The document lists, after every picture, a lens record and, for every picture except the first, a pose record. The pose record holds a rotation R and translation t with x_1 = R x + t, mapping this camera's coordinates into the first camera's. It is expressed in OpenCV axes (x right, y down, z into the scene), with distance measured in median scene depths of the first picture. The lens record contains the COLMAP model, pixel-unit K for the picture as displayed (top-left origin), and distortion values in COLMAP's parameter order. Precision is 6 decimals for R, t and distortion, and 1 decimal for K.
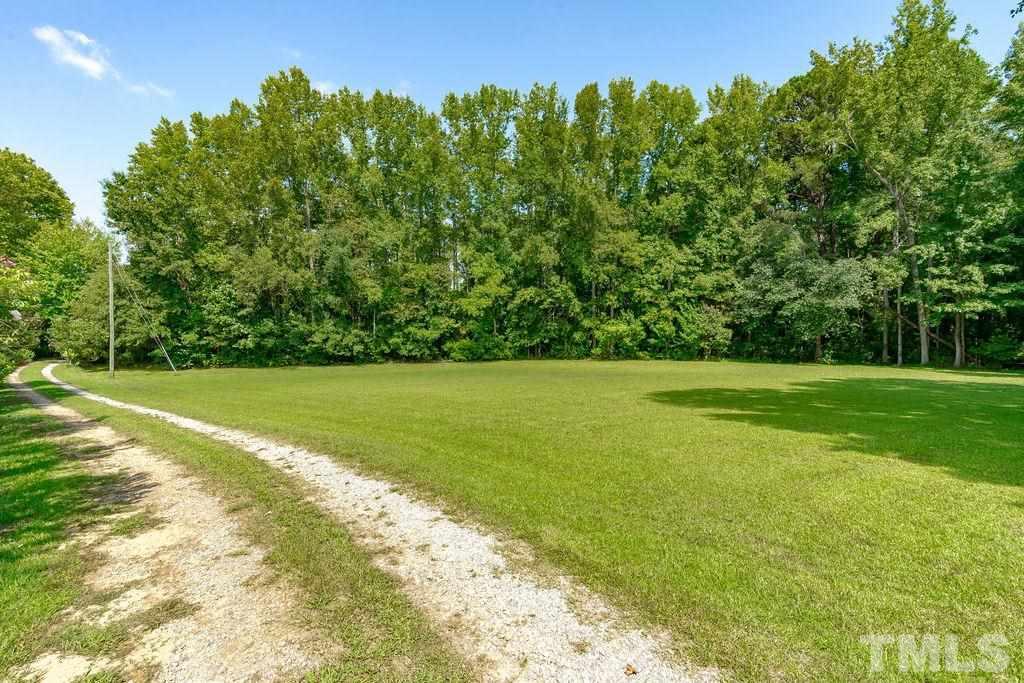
lens RADIAL K [[461.2, 0, 512.0], [0, 461.2, 341.5], [0, 0, 1]] dist [-0.000511, -0.000067]
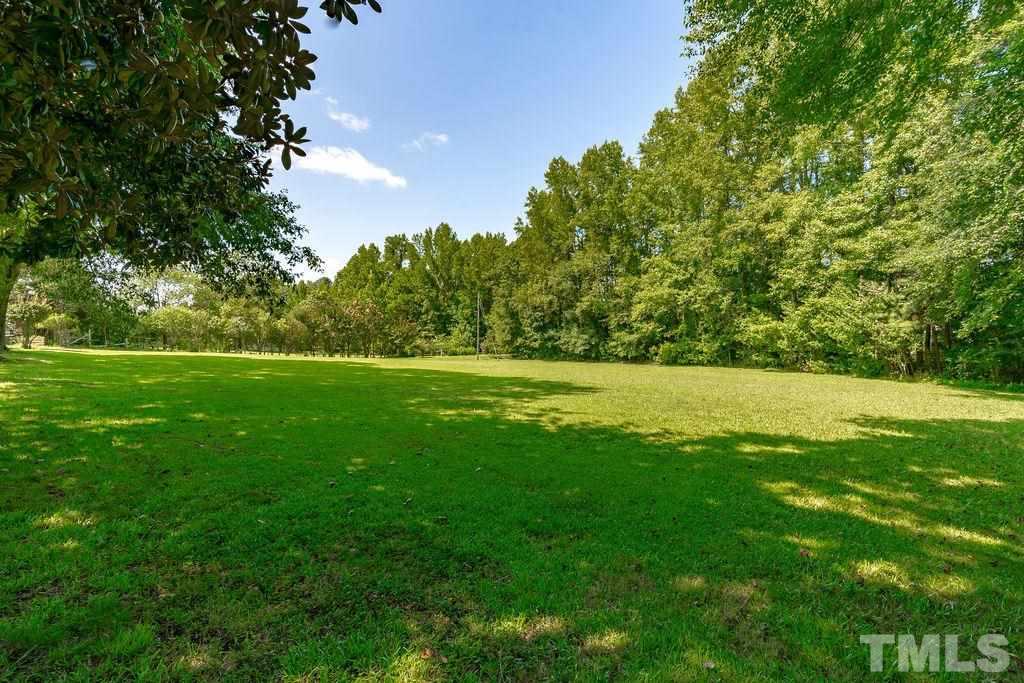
lens RADIAL K [[461.2, 0, 512.0], [0, 461.2, 341.5], [0, 0, 1]] dist [-0.000511, -0.000067]
pose [[0.616369, 0.012351, -0.787361, 0.572870], [-0.021062, 0.999778, -0.000804, -0.004243], [0.787176, 0.017079, 0.616492, 0.002492]]
